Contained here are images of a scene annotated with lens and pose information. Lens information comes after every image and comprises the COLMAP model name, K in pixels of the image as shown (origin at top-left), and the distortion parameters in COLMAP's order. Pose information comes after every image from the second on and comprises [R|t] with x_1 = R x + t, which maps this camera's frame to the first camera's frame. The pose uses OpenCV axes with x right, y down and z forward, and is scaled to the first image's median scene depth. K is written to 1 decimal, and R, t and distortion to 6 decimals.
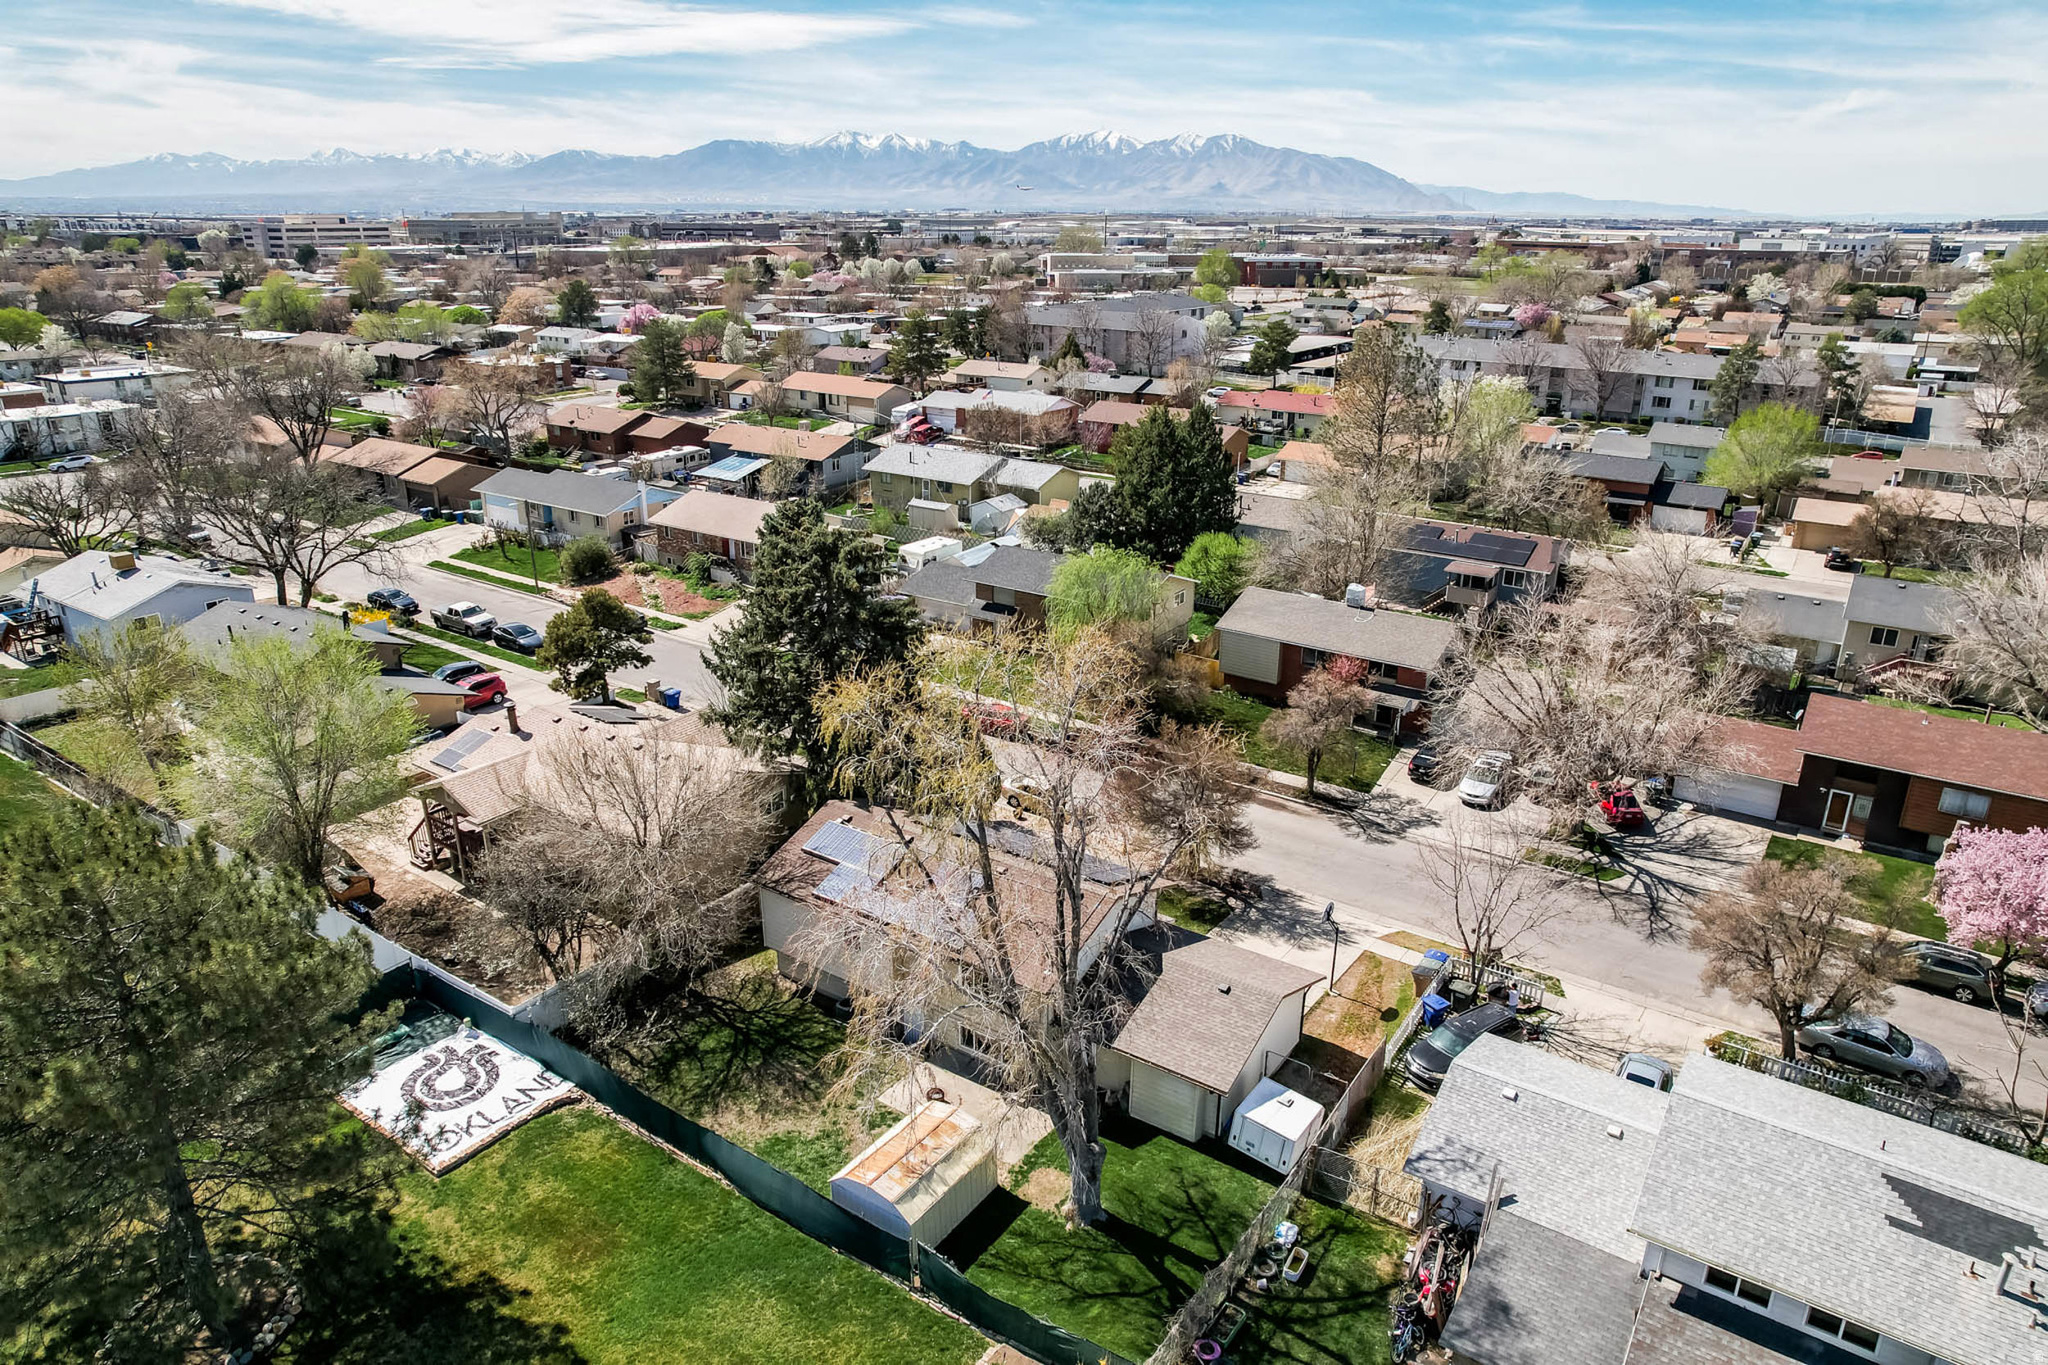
lens RADIAL K [[1317.4, 0, 1019.7], [0, 1317.4, 676.0], [0, 0, 1]] dist [-0.091448, 0.082895]
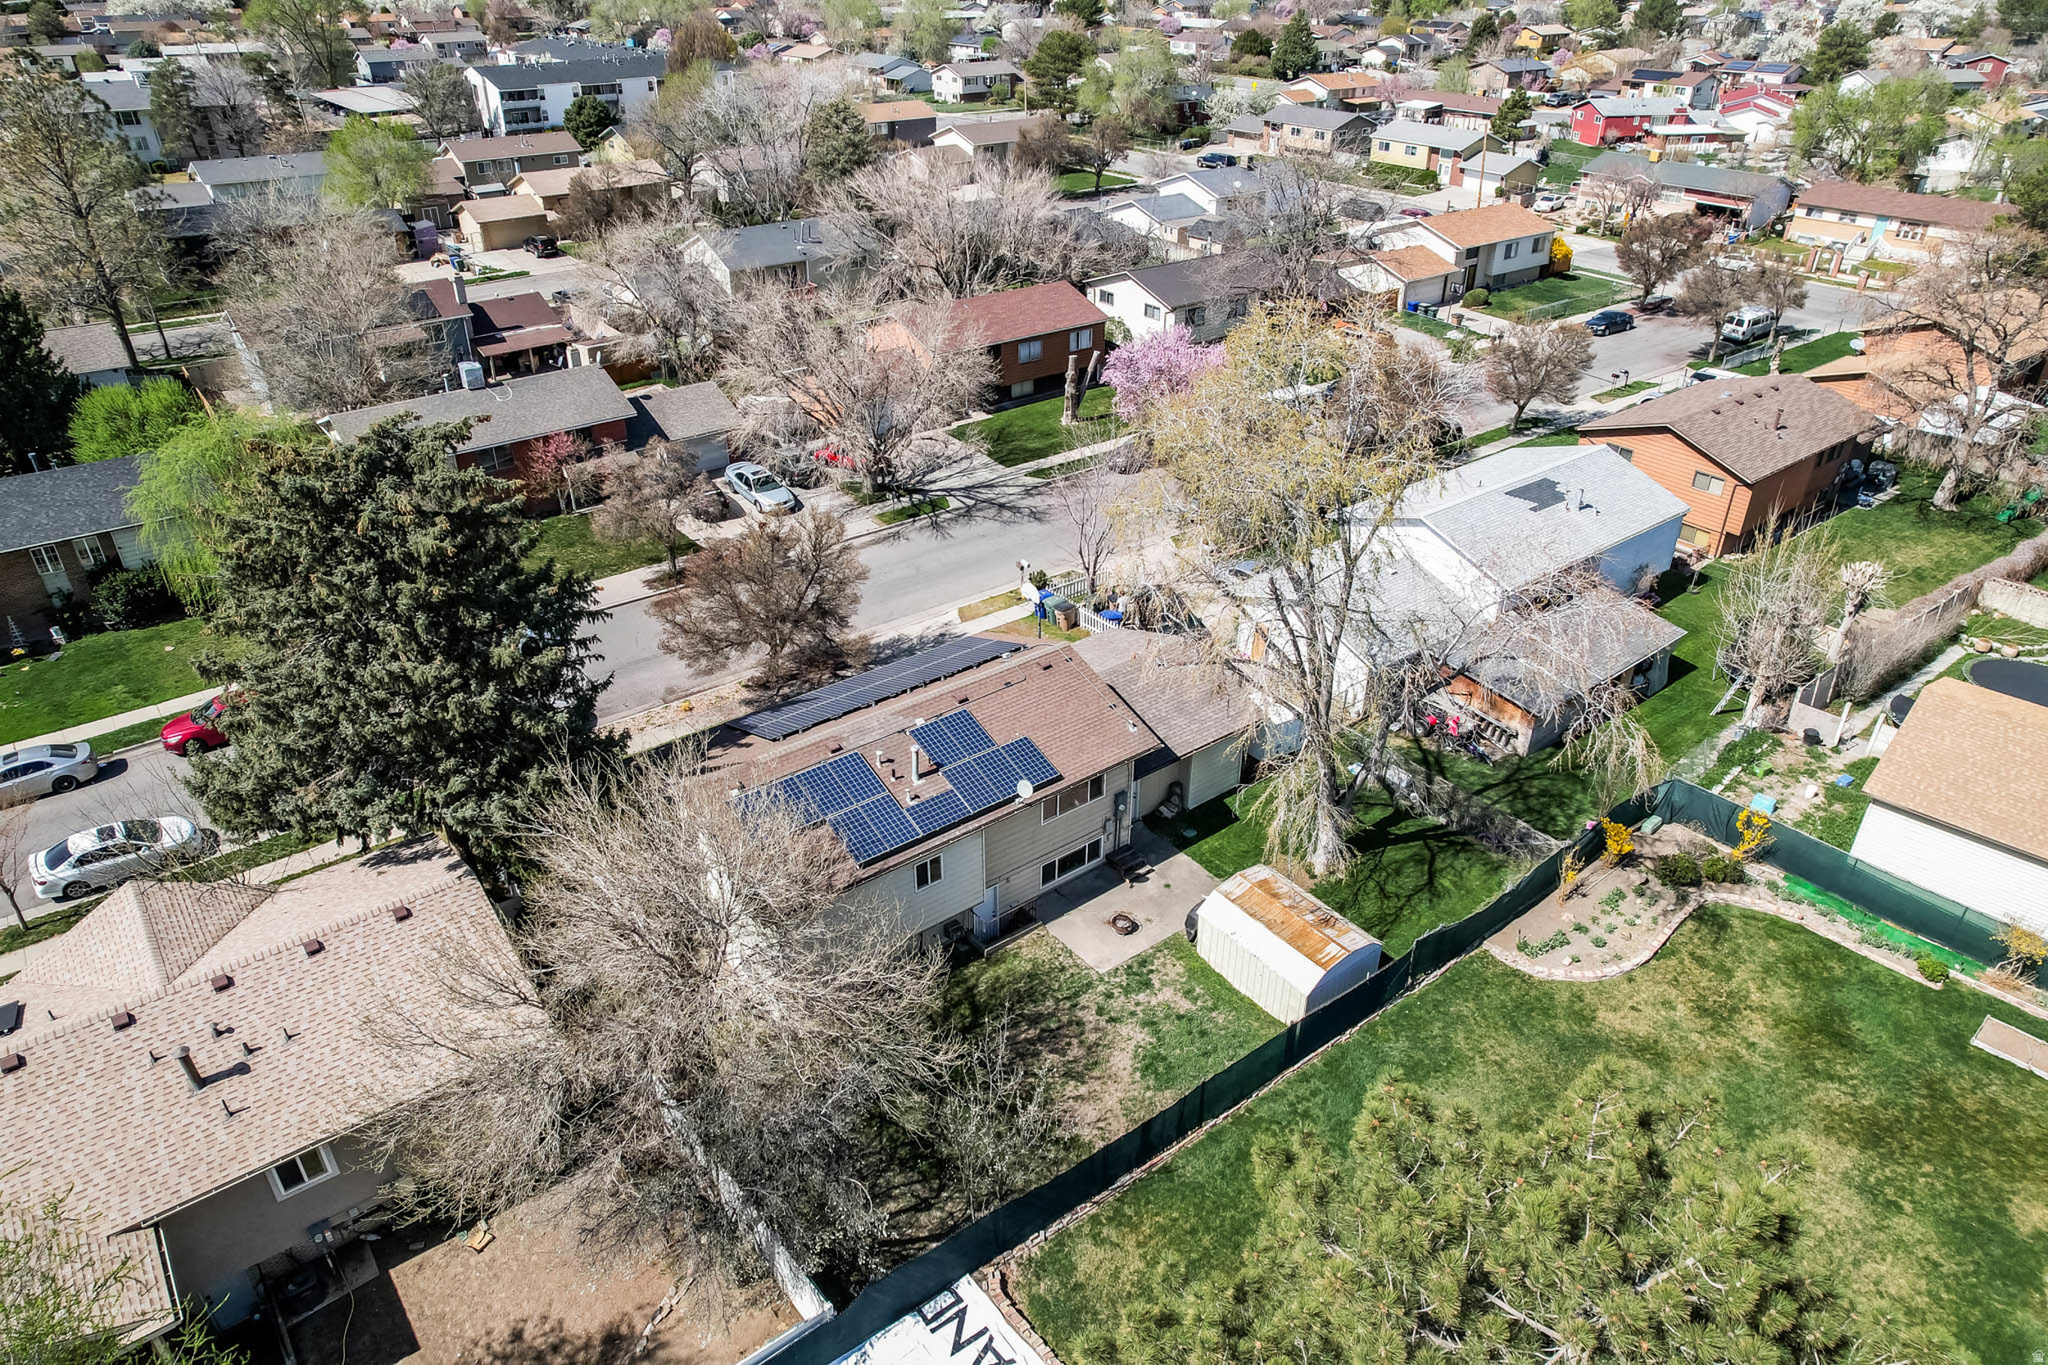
lens RADIAL K [[1317.4, 0, 1019.7], [0, 1317.4, 676.0], [0, 0, 1]] dist [-0.091448, 0.082895]
pose [[0.301626, -0.482495, 0.822326, -0.615976], [0.323706, 0.863088, 0.387677, -0.158084], [-0.896792, 0.149258, 0.416516, 0.563494]]
